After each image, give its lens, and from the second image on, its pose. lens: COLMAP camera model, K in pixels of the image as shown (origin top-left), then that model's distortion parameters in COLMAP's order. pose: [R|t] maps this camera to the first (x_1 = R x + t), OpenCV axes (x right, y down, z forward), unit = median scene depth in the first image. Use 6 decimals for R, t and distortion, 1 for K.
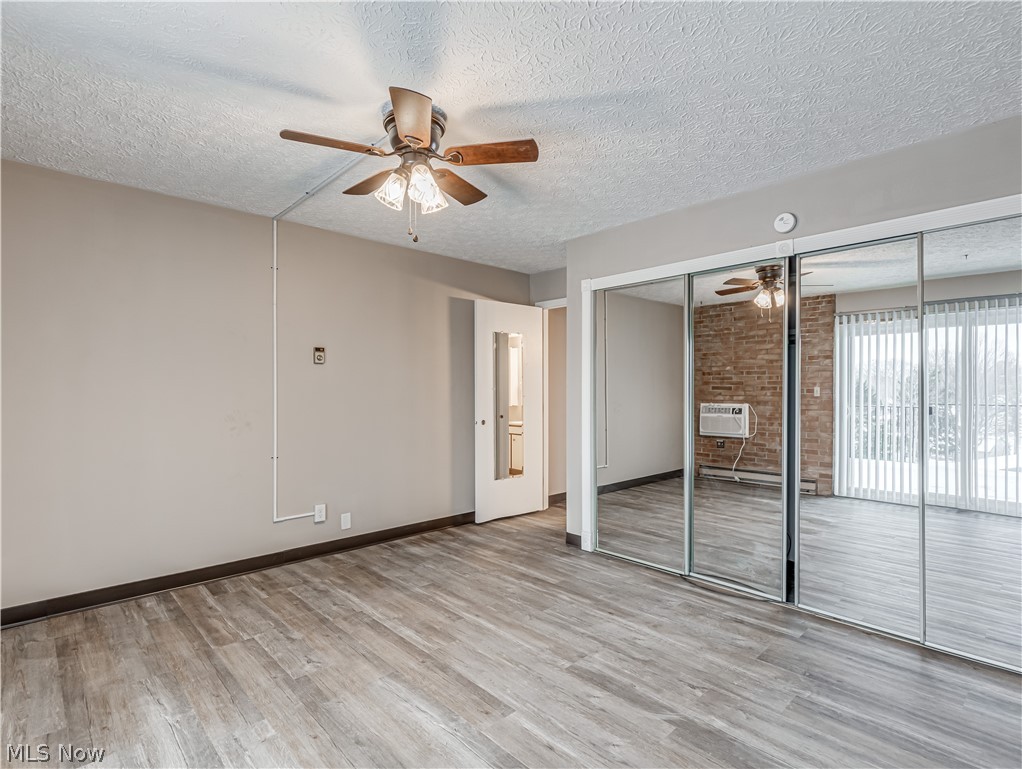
lens RADIAL K [[526.5, 0, 511.0], [0, 526.5, 384.5], [0, 0, 1]] dist [0.009740, -0.000174]
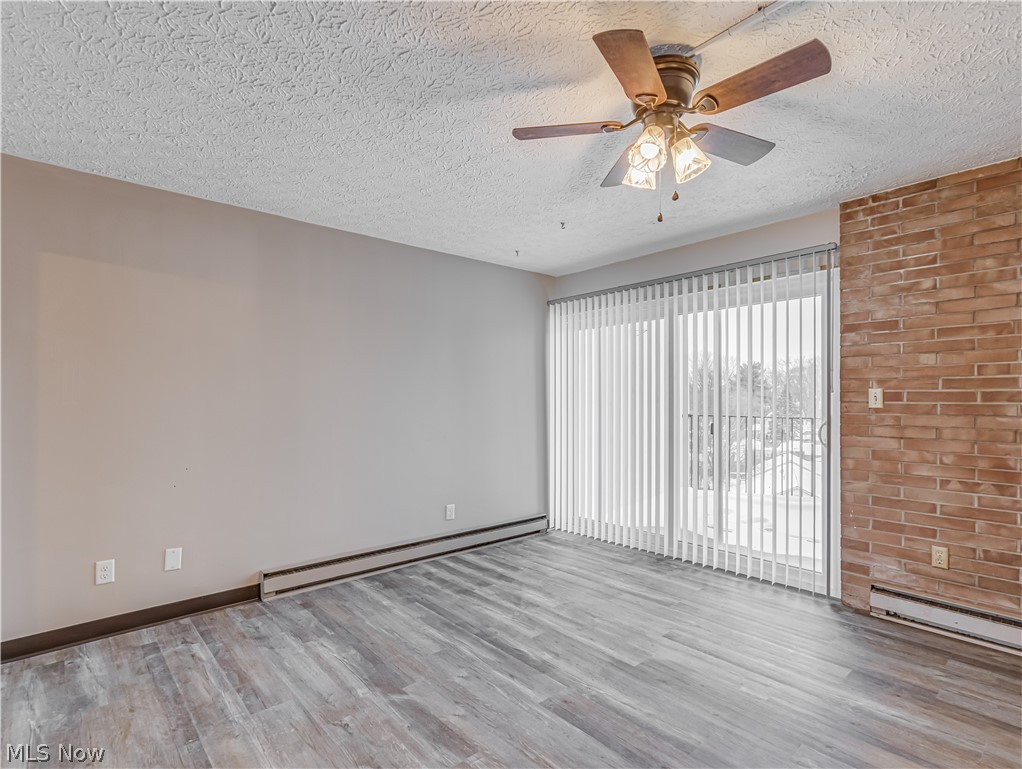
lens RADIAL K [[526.5, 0, 511.0], [0, 526.5, 384.5], [0, 0, 1]] dist [0.009740, -0.000174]
pose [[-0.999395, 0.000437, 0.034764, 0.027166], [-0.000995, 0.999152, -0.041163, 0.019810], [-0.034752, -0.041173, -0.998547, 2.068538]]
